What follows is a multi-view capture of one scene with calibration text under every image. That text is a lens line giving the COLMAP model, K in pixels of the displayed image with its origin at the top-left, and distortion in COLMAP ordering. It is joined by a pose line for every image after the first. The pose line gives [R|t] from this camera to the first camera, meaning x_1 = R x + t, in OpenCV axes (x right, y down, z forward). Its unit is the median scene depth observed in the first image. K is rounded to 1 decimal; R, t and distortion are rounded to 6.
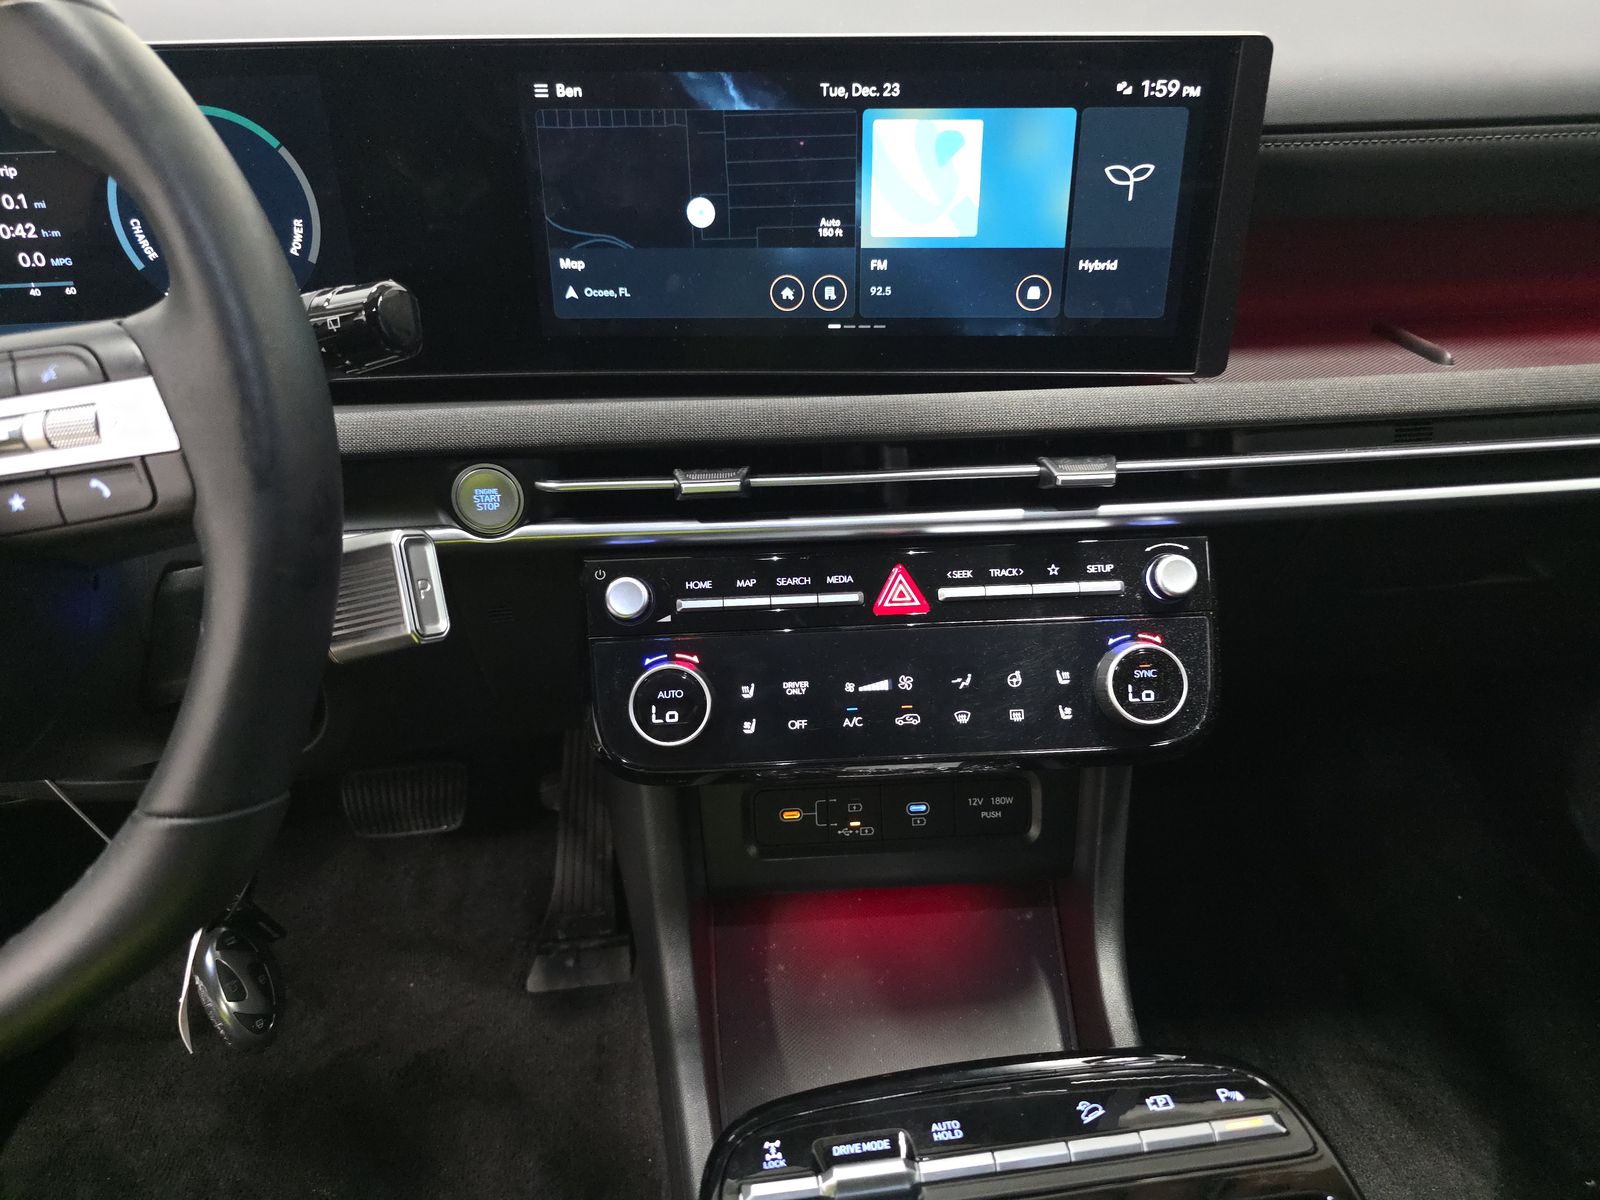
lens RADIAL K [[1058.9, 0, 800.0], [0, 1058.9, 600.0], [0, 0, 1]] dist [0.029137, -0.028020]
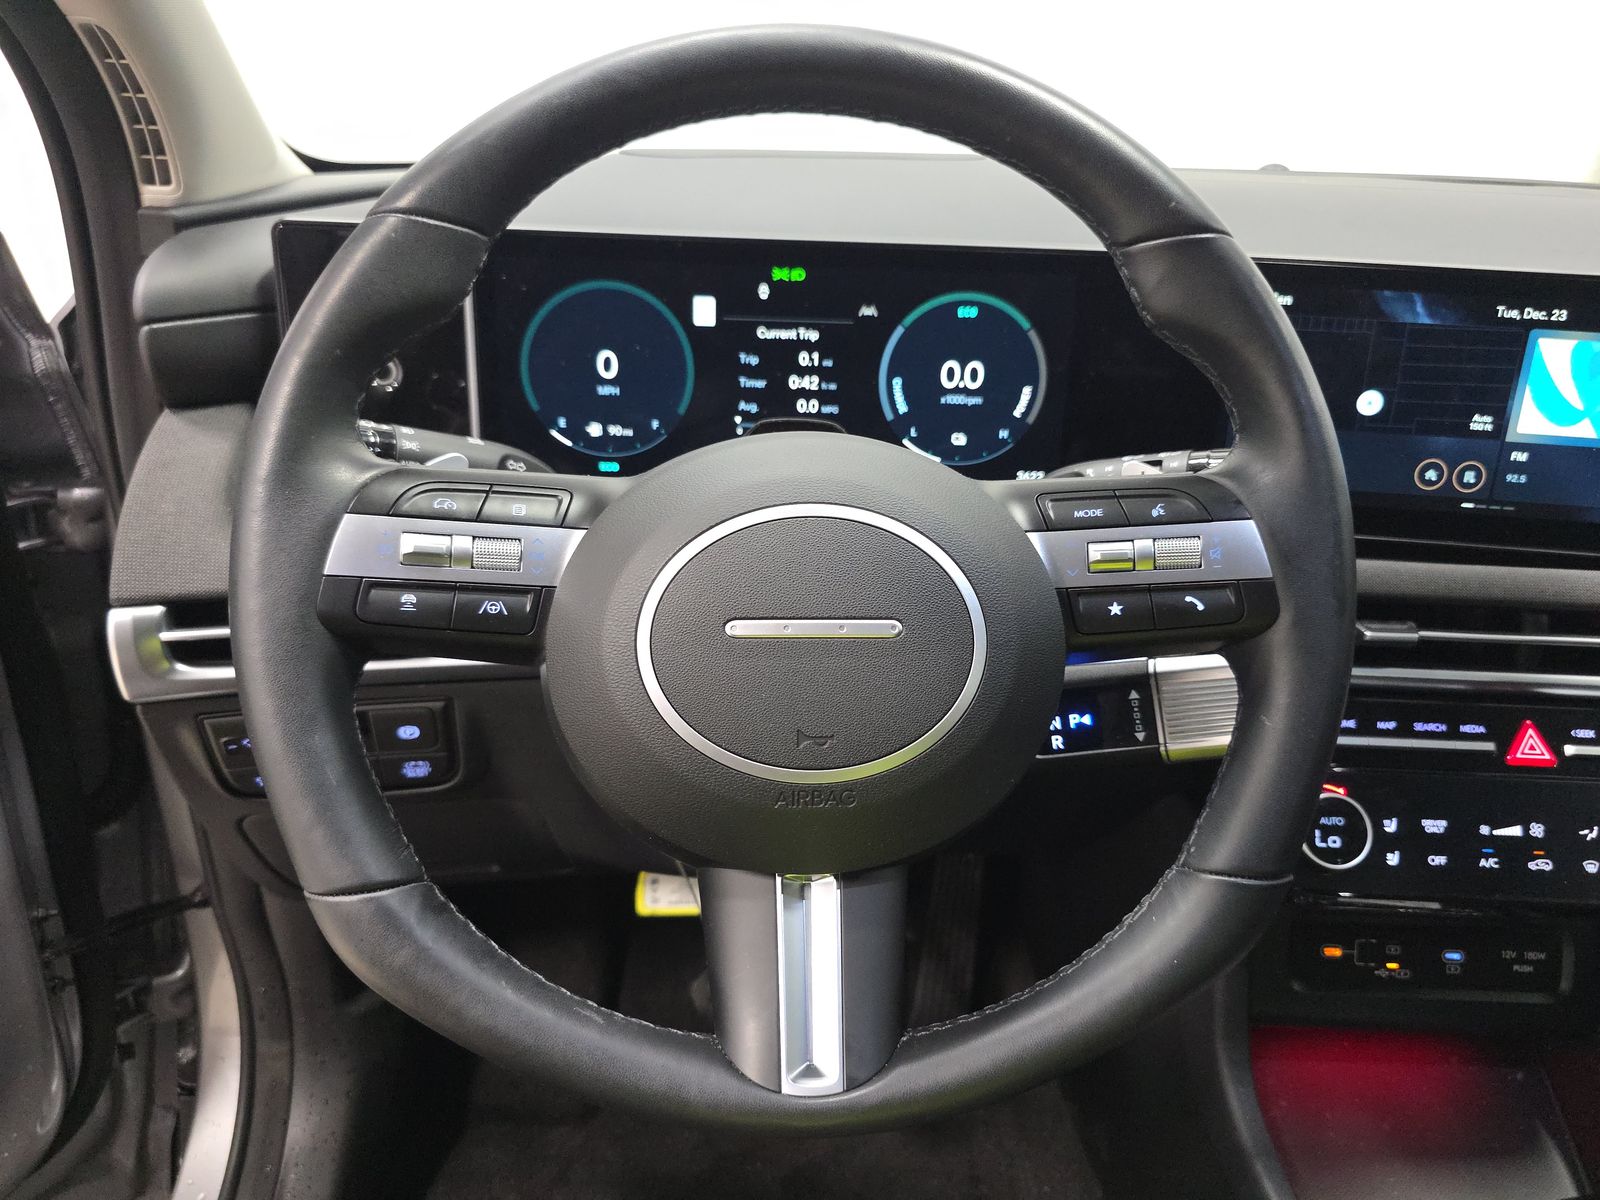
lens RADIAL K [[1058.9, 0, 800.0], [0, 1058.9, 600.0], [0, 0, 1]] dist [0.029137, -0.028020]
pose [[0.995963, 0.076135, -0.047556, -0.635633], [-0.082104, 0.986782, -0.139717, 0.062127], [0.036291, 0.143058, 0.989049, -0.145202]]
